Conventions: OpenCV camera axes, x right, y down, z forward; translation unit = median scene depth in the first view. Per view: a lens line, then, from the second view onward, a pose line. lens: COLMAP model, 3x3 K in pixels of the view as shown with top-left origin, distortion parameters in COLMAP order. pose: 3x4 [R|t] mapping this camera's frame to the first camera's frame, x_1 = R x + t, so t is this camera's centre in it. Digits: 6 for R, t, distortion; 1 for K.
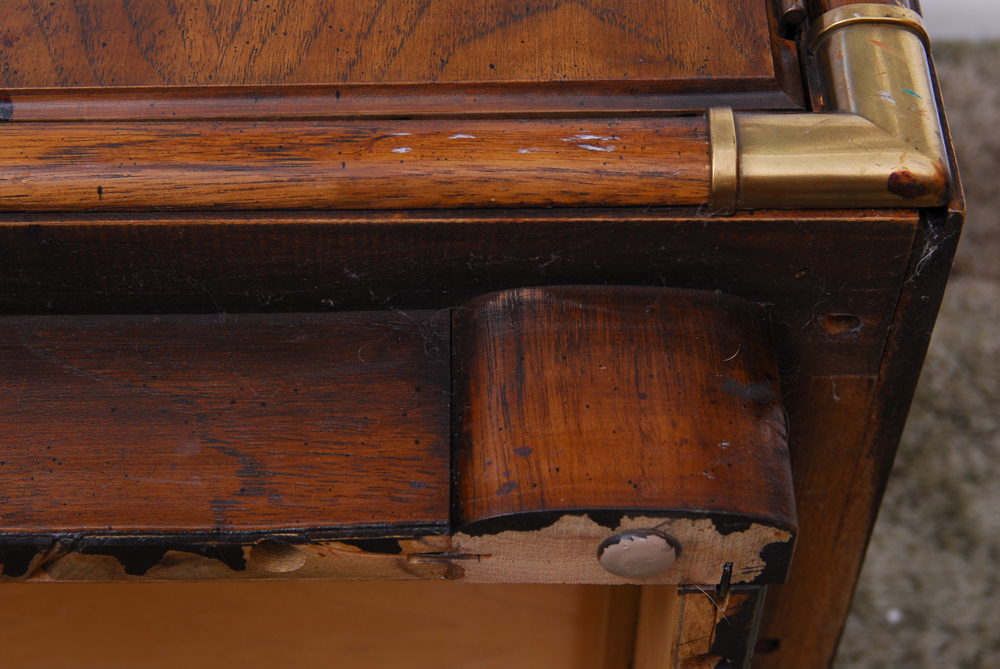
lens RADIAL K [[1785.6, 0, 500.0], [0, 1785.6, 334.5], [0, 0, 1]] dist [-0.091107, -0.049139]
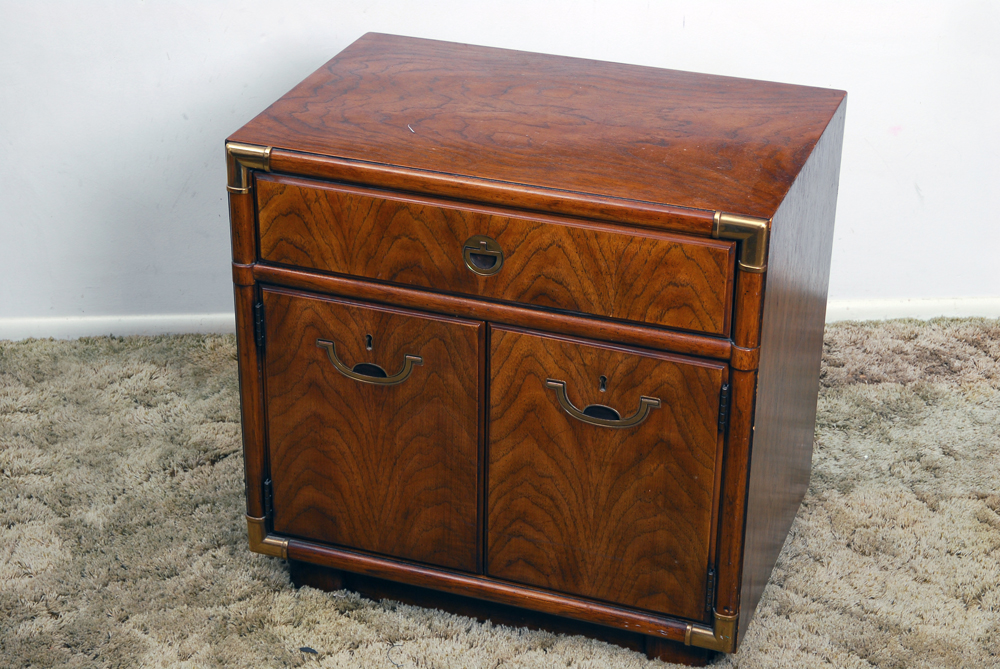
lens RADIAL K [[1960.1, 0, 493.9], [0, 1960.1, 350.3], [0, 0, 1]] dist [-0.027057, 0.144565]
pose [[0.942438, 0.161980, -0.292530, 1.083633], [0.204756, 0.412085, 0.887840, -5.408913], [0.264360, -0.896631, 0.355198, -0.378673]]
